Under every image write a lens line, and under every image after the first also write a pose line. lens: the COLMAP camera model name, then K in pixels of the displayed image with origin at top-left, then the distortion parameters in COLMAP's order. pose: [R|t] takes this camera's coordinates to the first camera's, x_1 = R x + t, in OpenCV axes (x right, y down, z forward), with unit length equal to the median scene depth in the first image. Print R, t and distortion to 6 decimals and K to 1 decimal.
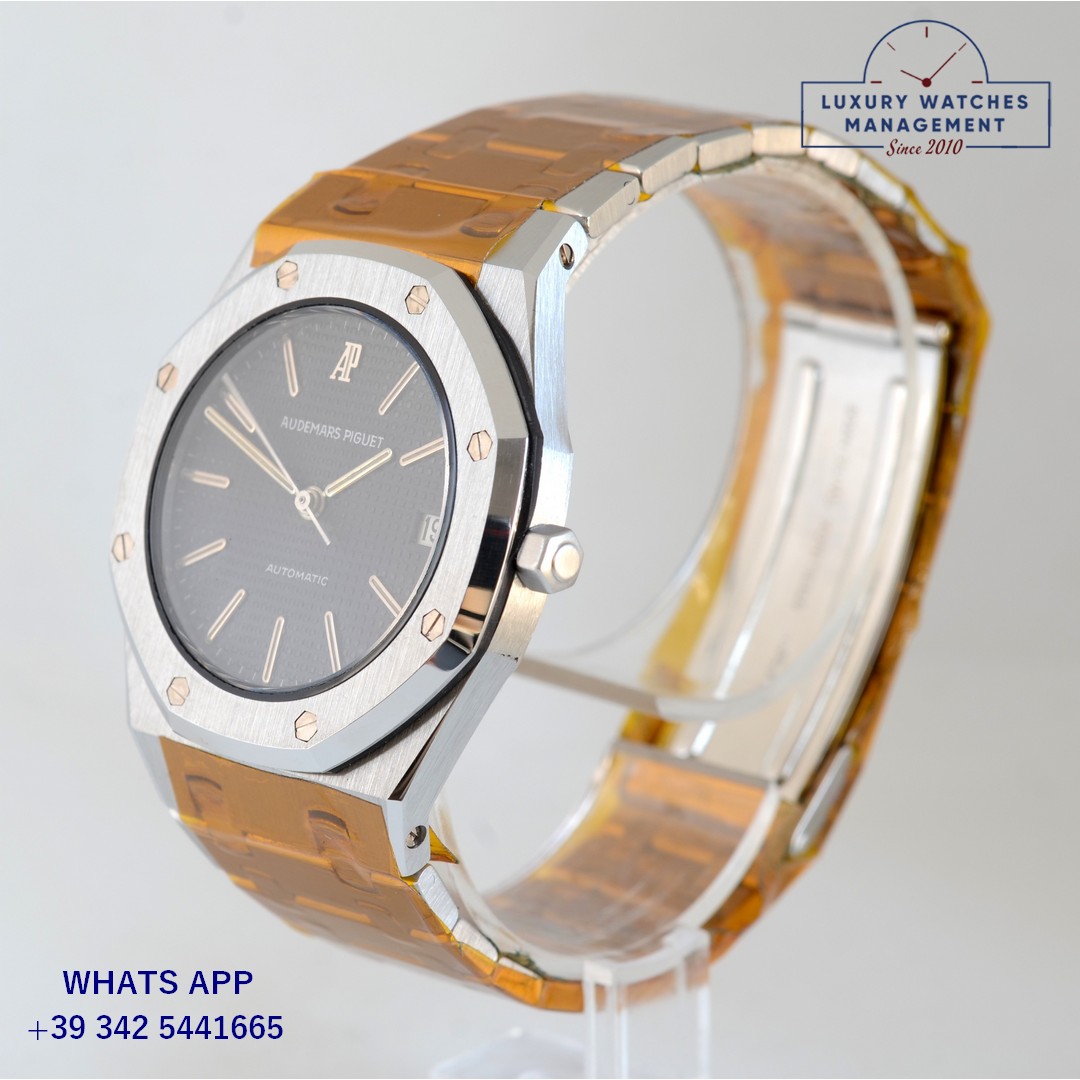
lens RADIAL K [[4604.0, 0, 540.0], [0, 4604.0, 540.0], [0, 0, 1]] dist [0.067035, -1.203003]
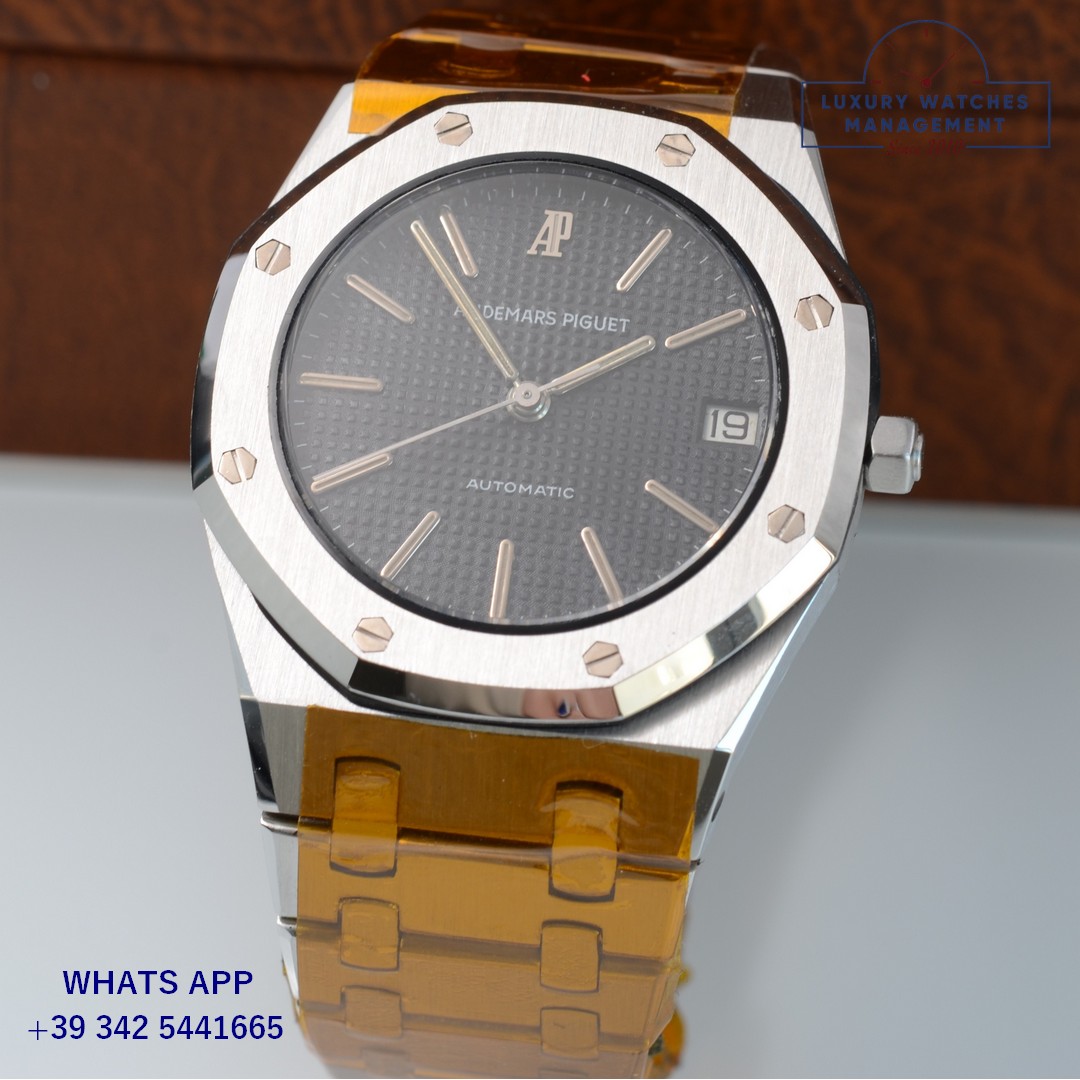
lens RADIAL K [[4604.0, 0, 540.0], [0, 4604.0, 540.0], [0, 0, 1]] dist [0.067035, -1.203003]
pose [[0.812014, 0.063988, 0.580119, -0.503152], [0.050351, 0.982586, -0.178858, 0.156195], [-0.581462, 0.174445, 0.794652, 0.375469]]
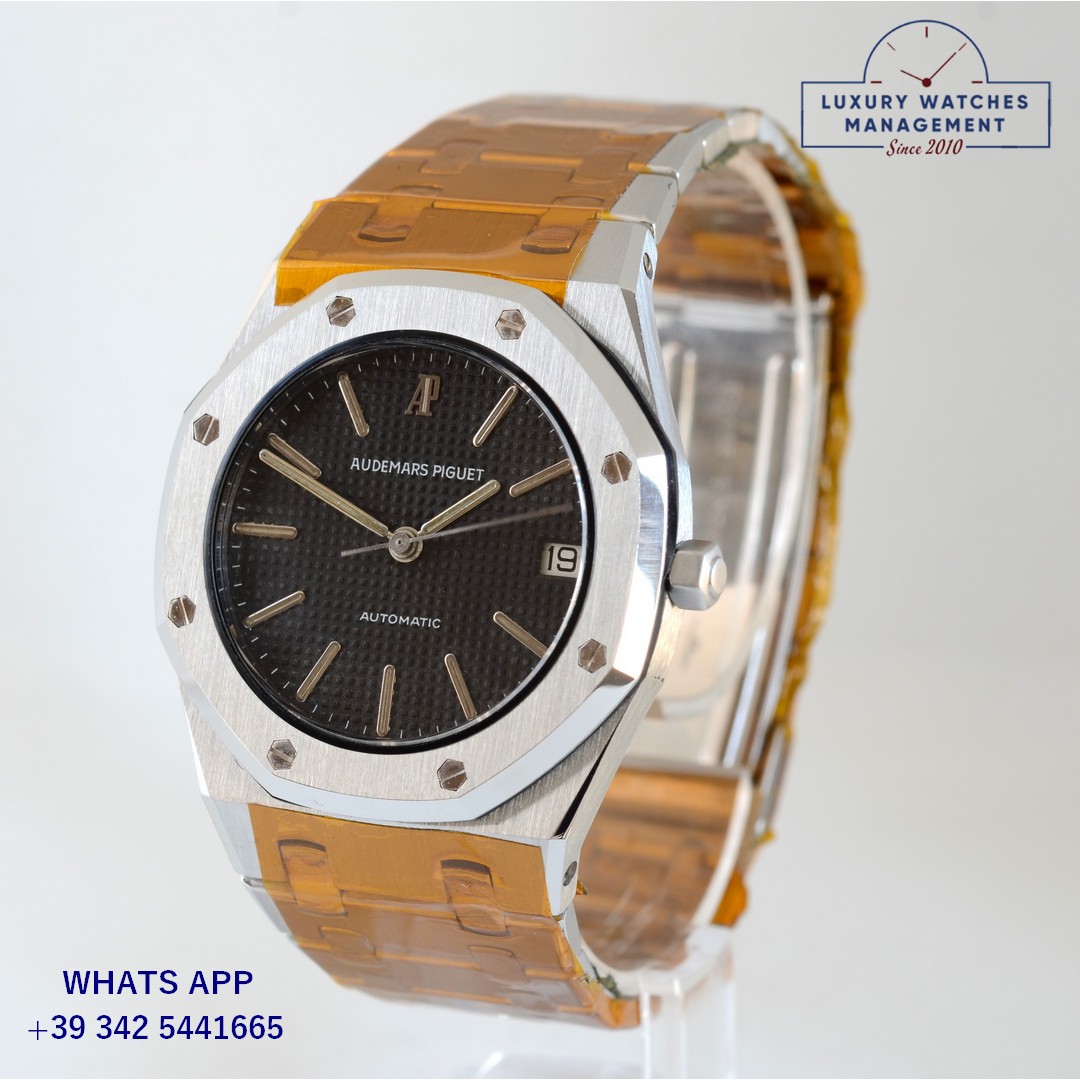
lens RADIAL K [[4604.0, 0, 540.0], [0, 4604.0, 540.0], [0, 0, 1]] dist [0.067035, -1.203003]
pose [[0.946853, -0.110168, 0.302212, -0.313810], [0.104125, 0.993909, 0.036087, -0.040750], [-0.304347, -0.002702, 0.952558, 0.072624]]
